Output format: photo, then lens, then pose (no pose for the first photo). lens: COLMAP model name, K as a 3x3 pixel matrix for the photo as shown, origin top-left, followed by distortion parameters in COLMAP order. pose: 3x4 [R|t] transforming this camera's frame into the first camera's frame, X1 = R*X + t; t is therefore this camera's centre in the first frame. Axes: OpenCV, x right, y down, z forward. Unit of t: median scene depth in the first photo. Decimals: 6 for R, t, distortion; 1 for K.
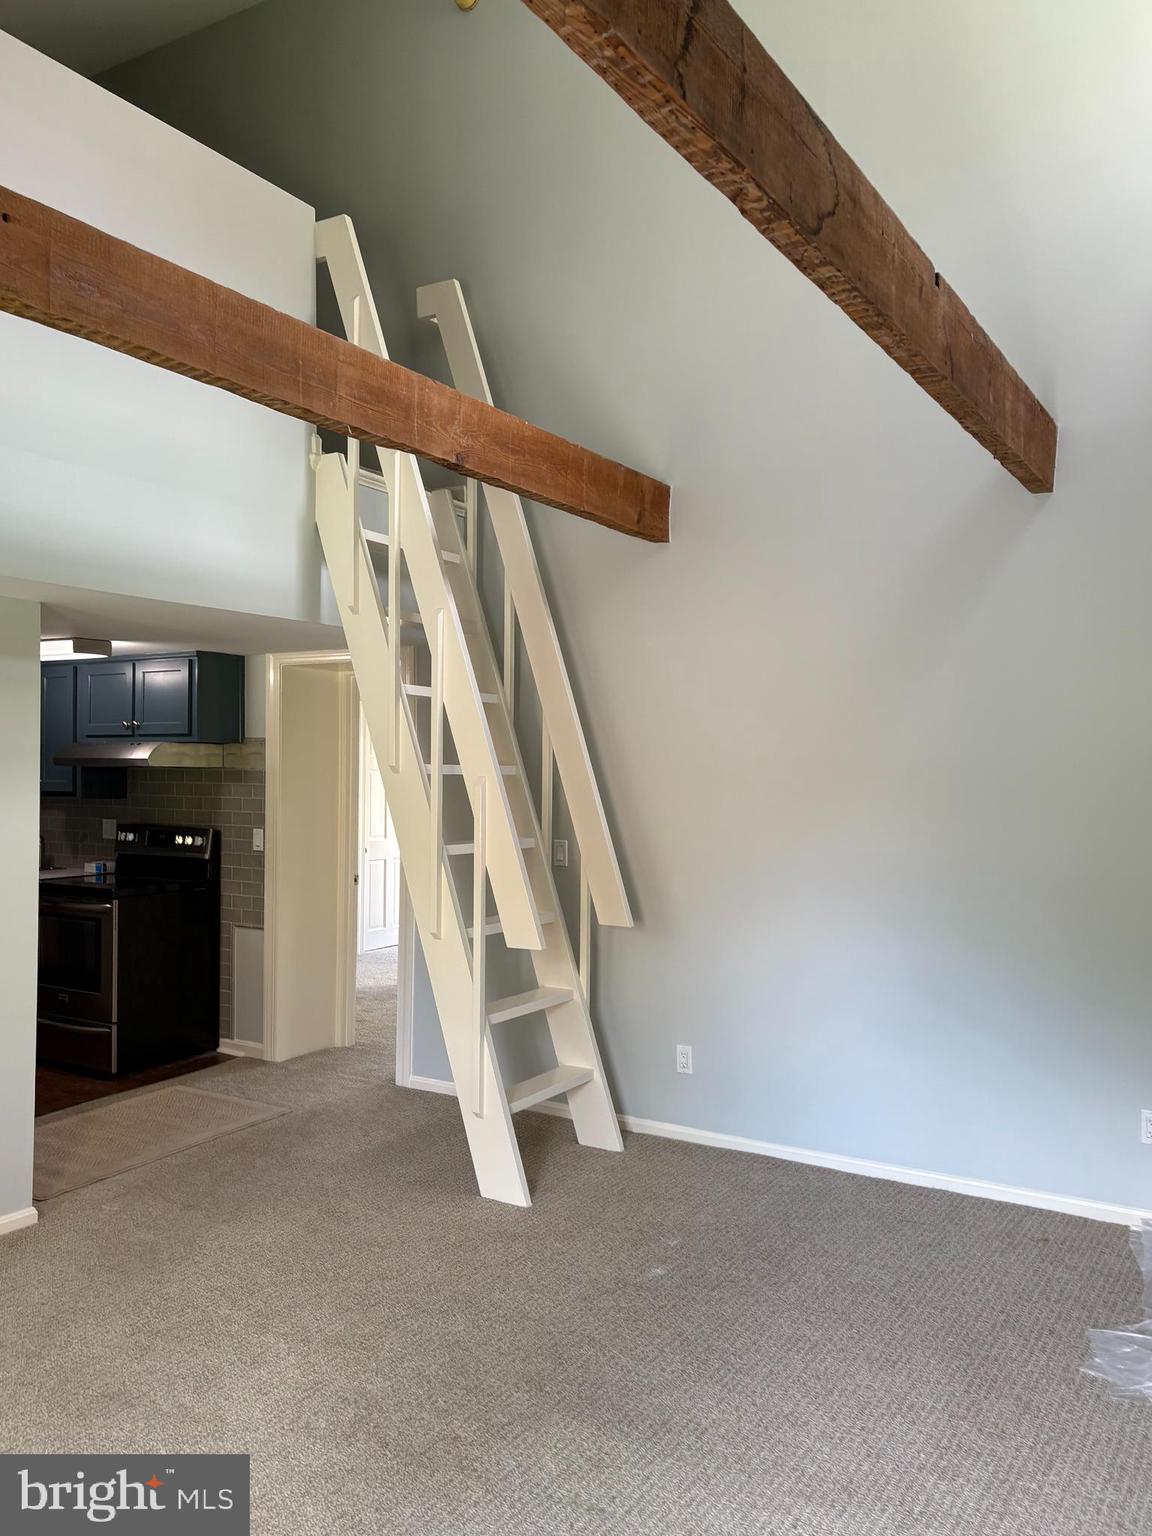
lens RADIAL K [[1190.1, 0, 582.0], [0, 1190.1, 785.4], [0, 0, 1]] dist [0.019180, -0.001596]
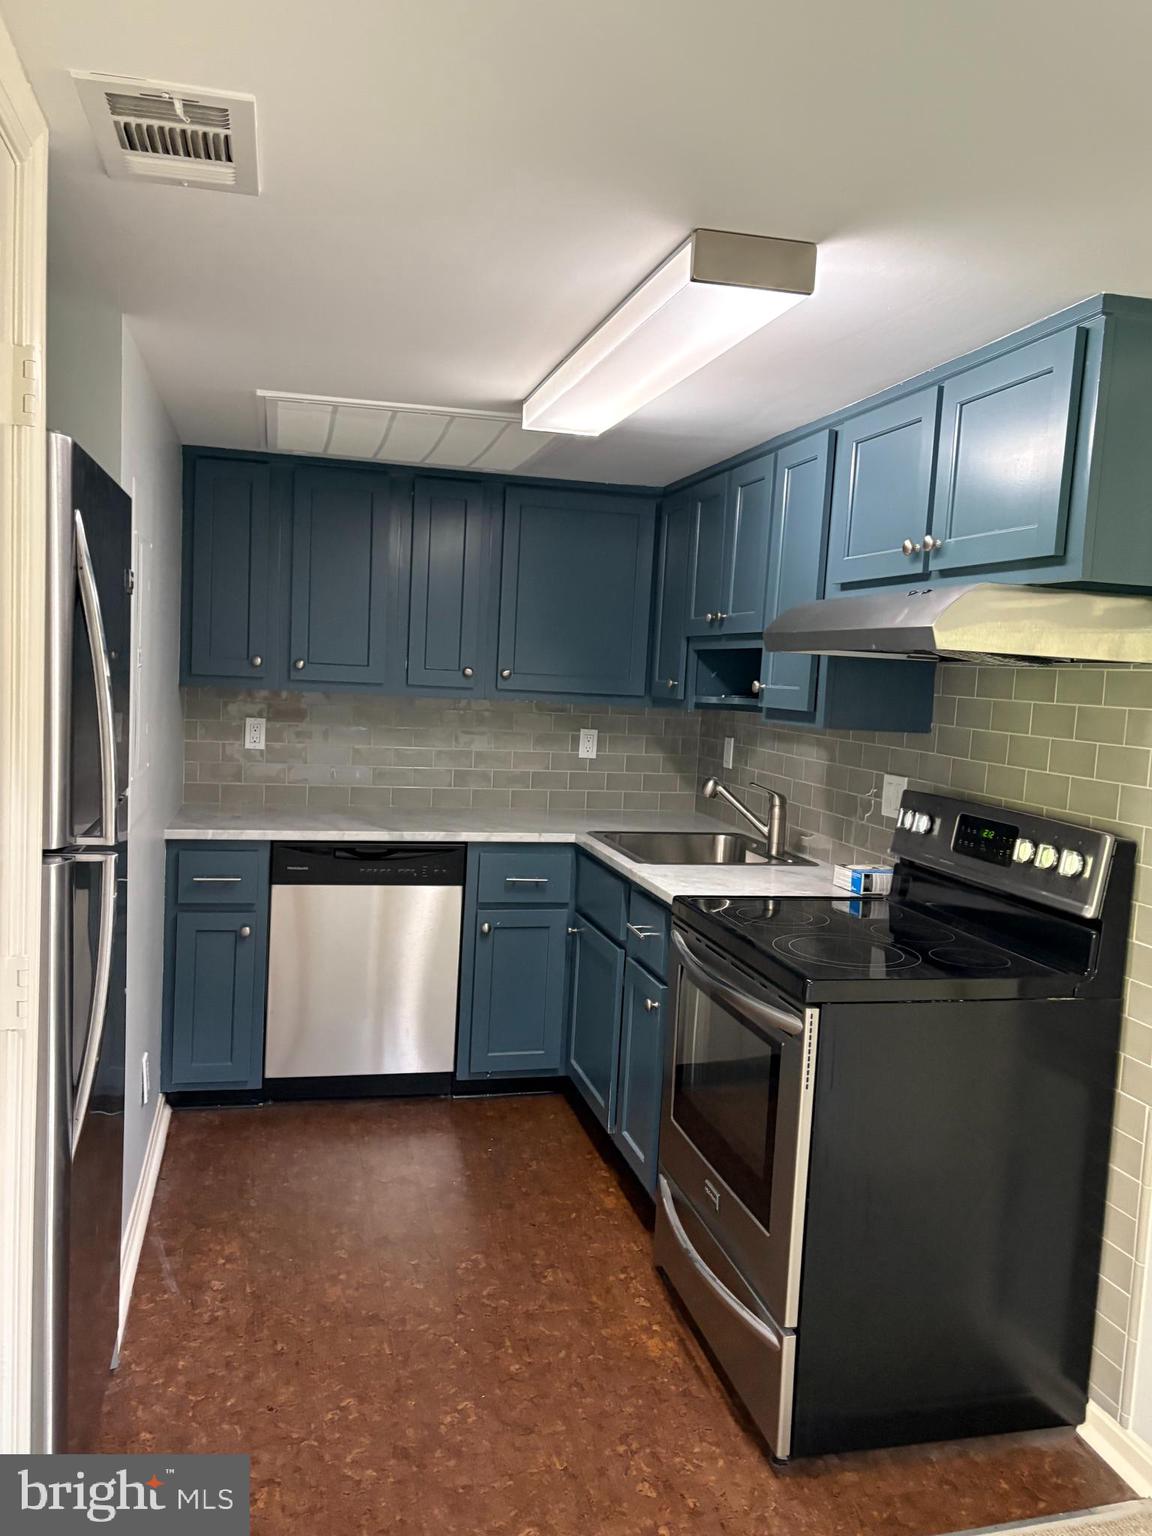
lens RADIAL K [[1190.1, 0, 582.0], [0, 1190.1, 785.4], [0, 0, 1]] dist [0.019180, -0.001596]
pose [[0.715019, 0.092314, -0.692984, -0.177148], [-0.051295, 0.995499, 0.079686, 0.001555], [0.697221, -0.021430, 0.716536, 0.632680]]
